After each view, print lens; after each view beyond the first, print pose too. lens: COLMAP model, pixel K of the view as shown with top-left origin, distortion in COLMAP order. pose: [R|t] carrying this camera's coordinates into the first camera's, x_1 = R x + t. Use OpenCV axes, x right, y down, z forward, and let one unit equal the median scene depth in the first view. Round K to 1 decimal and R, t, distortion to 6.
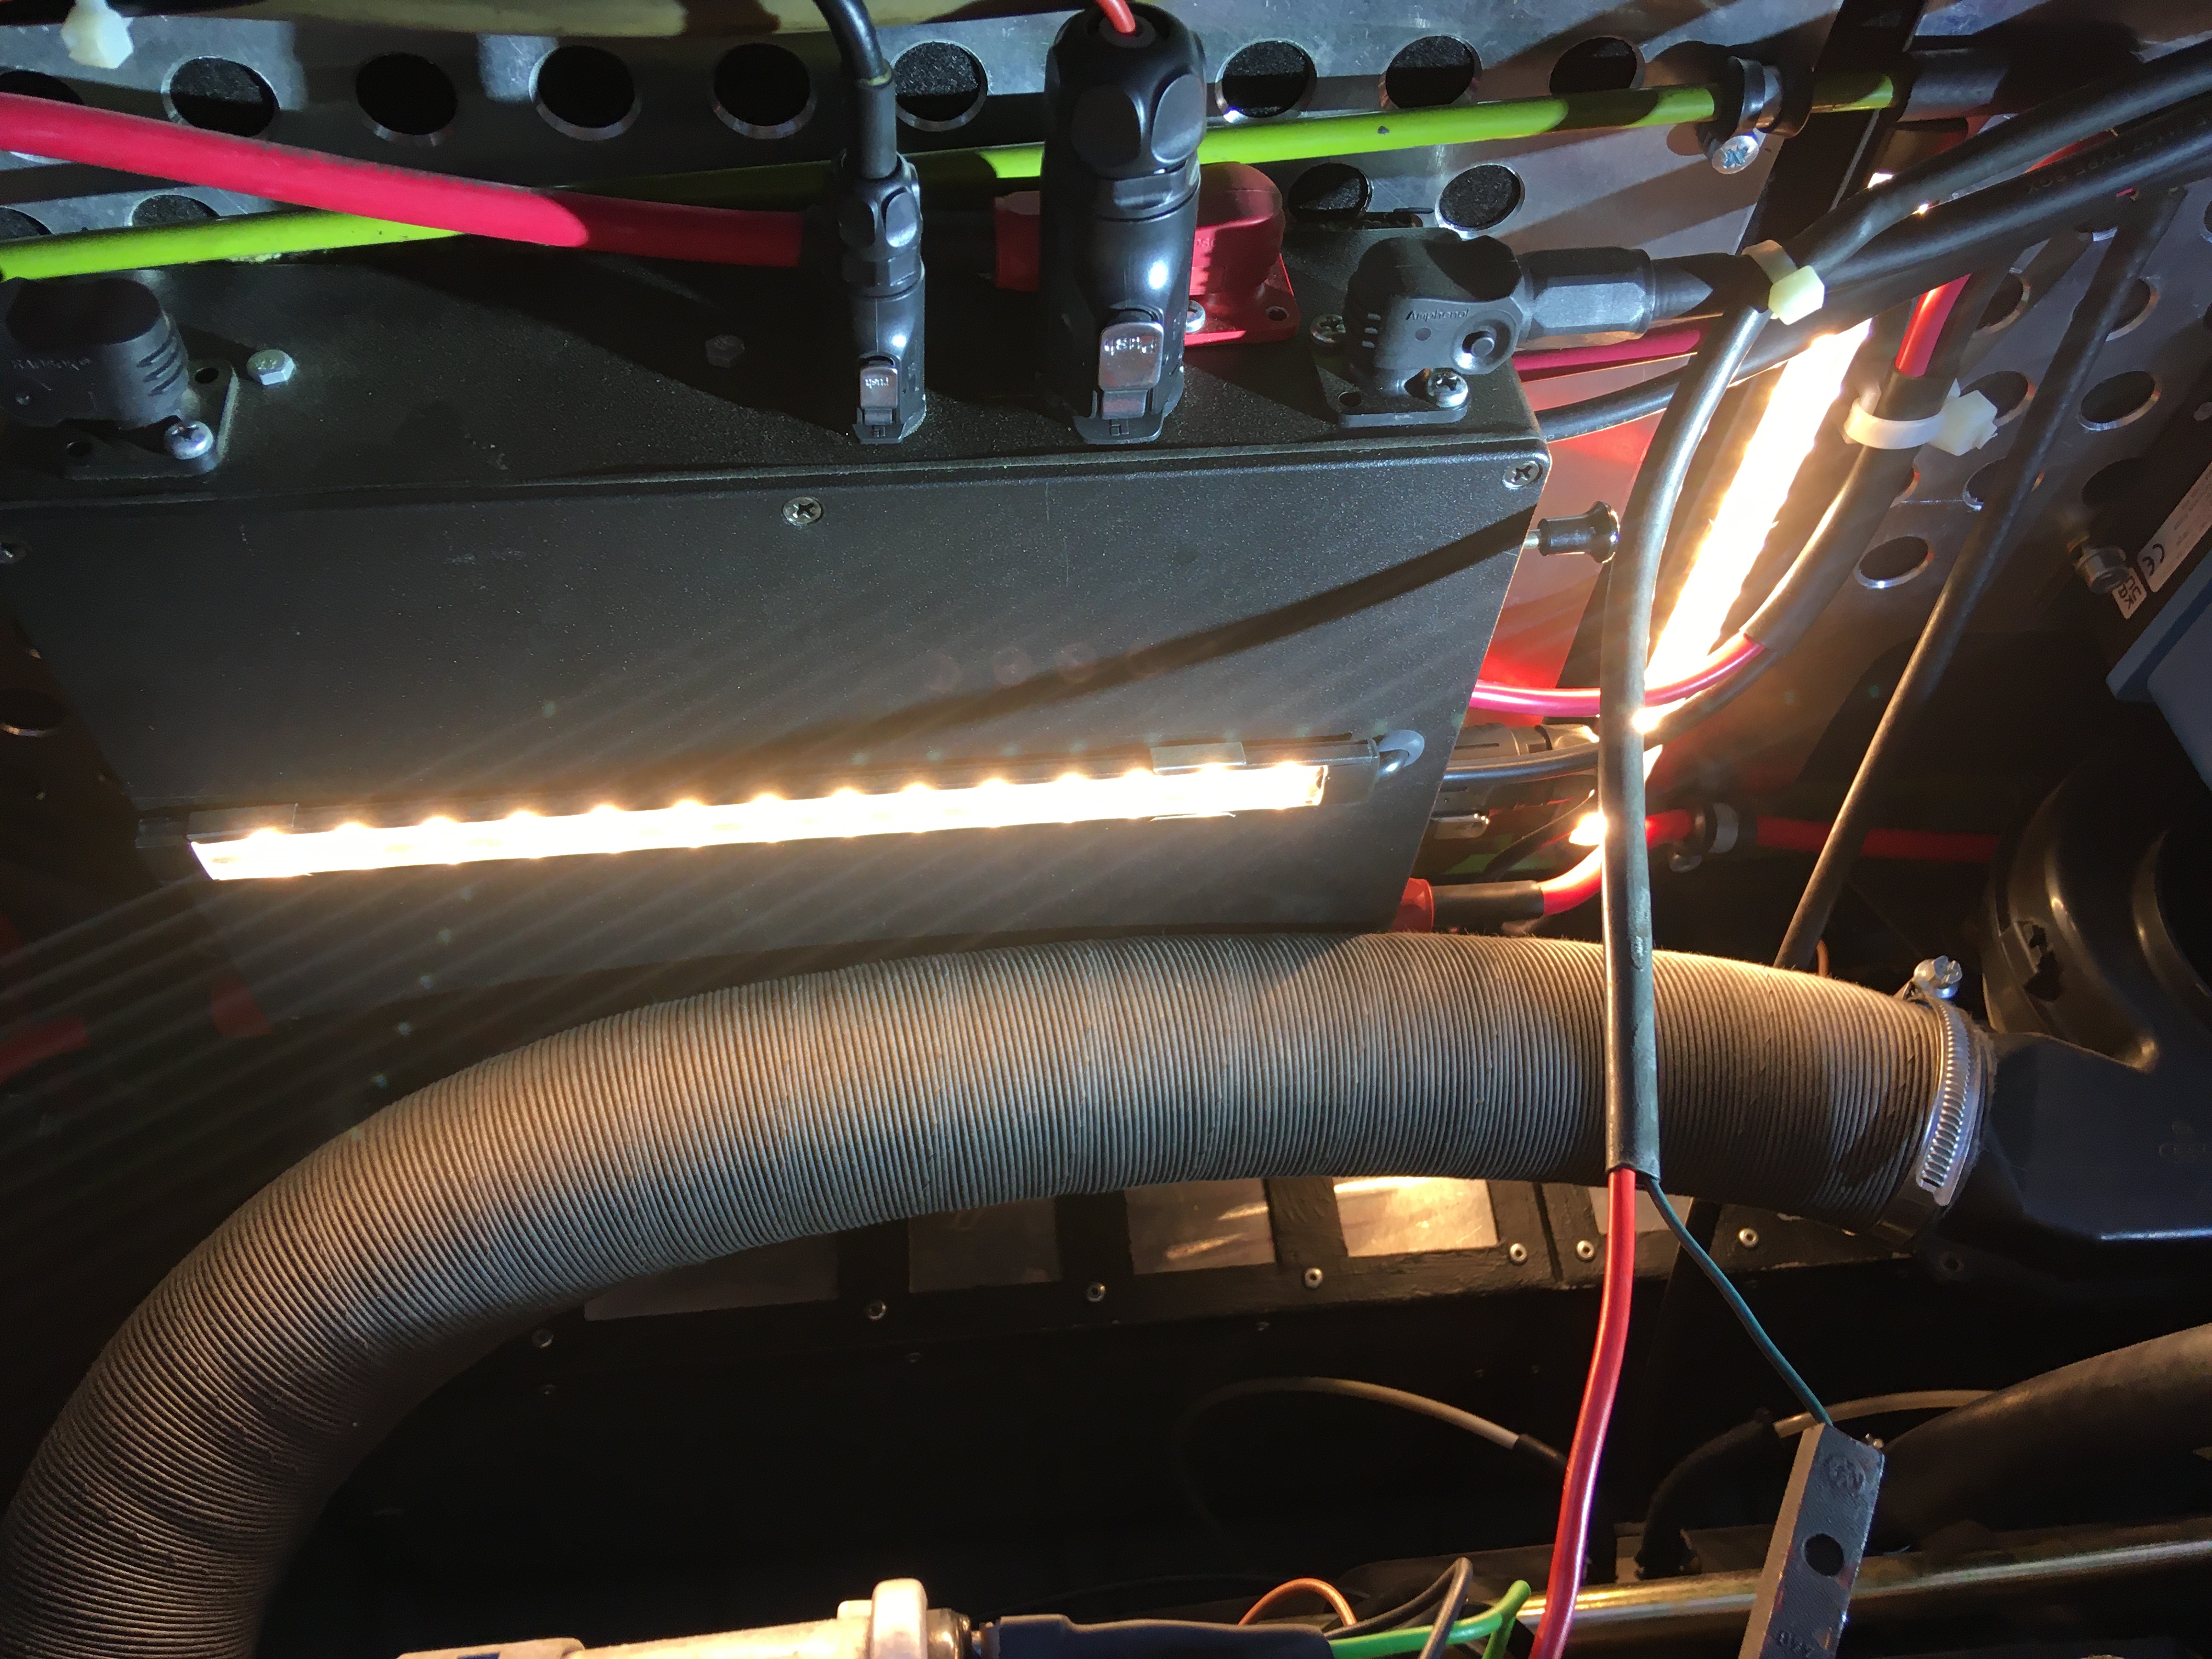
lens RADIAL K [[1925.7, 0, 1106.0], [0, 1925.7, 829.5], [0, 0, 1]] dist [0.117998, -0.203281]
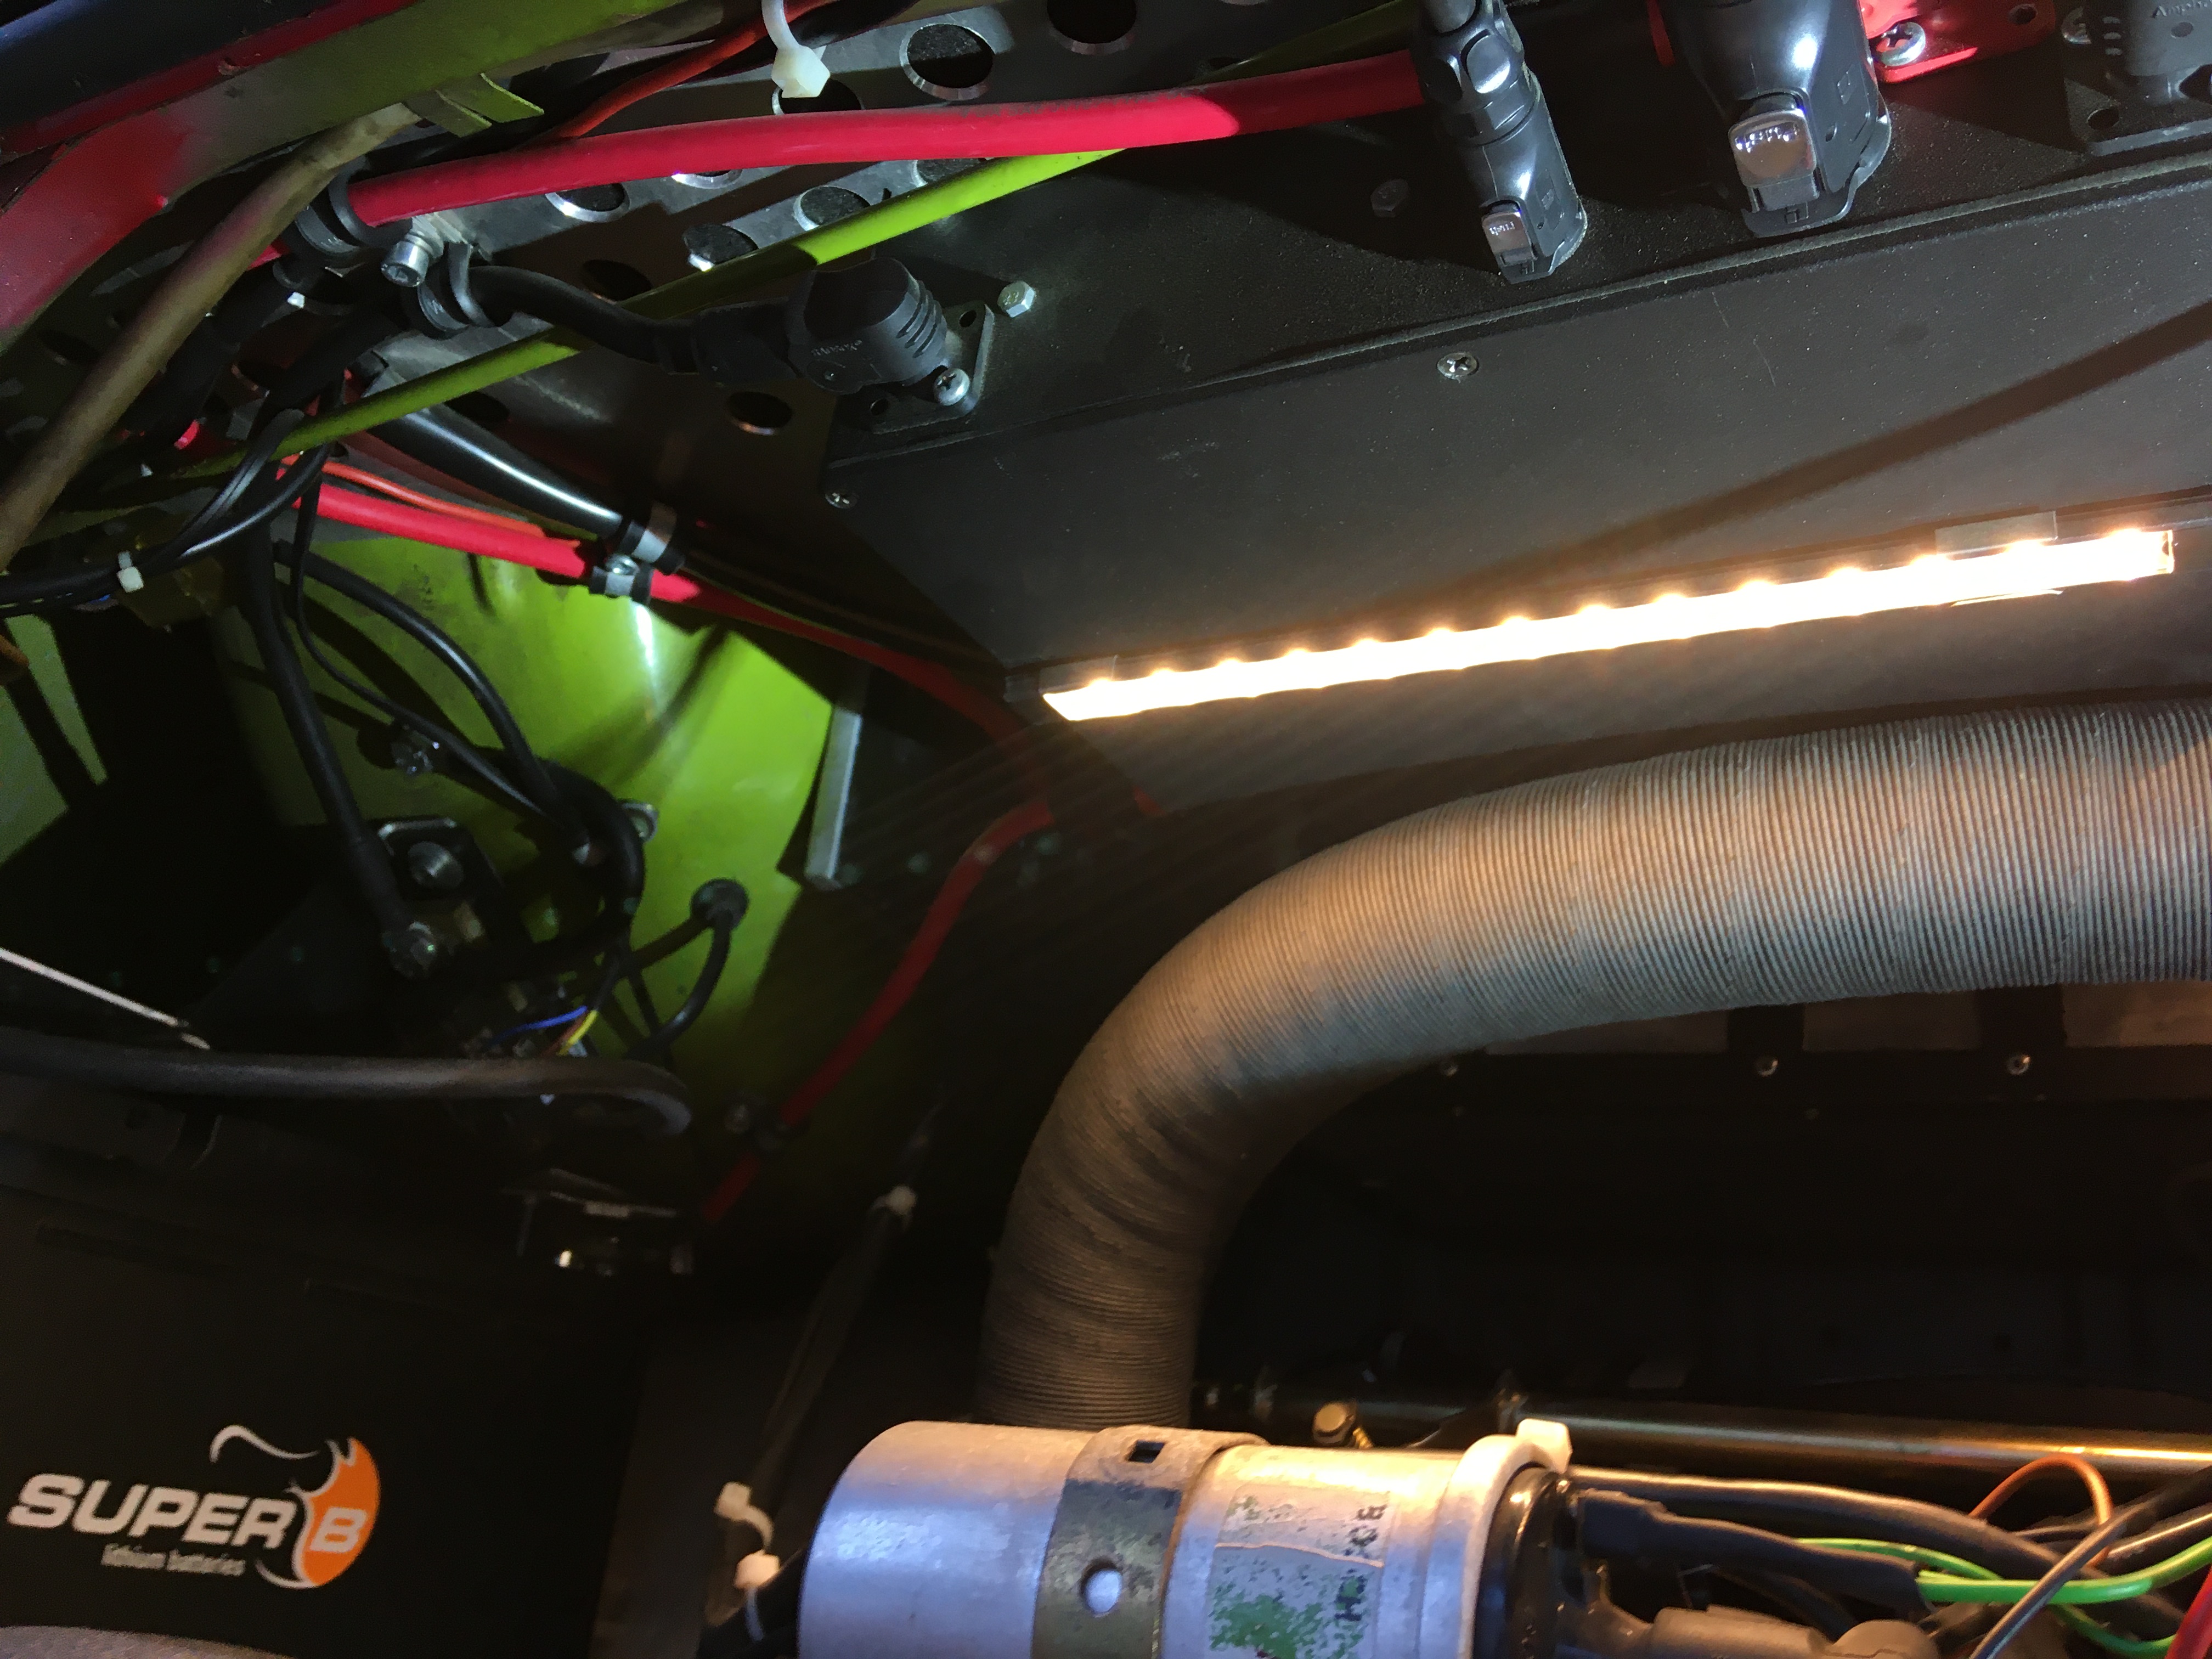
lens RADIAL K [[1925.7, 0, 1106.0], [0, 1925.7, 829.5], [0, 0, 1]] dist [0.117998, -0.203281]
pose [[0.826740, 0.005632, -0.562556, 0.226408], [0.111464, 0.978487, 0.173606, -0.112545], [0.551432, -0.206232, 0.808326, 0.050489]]
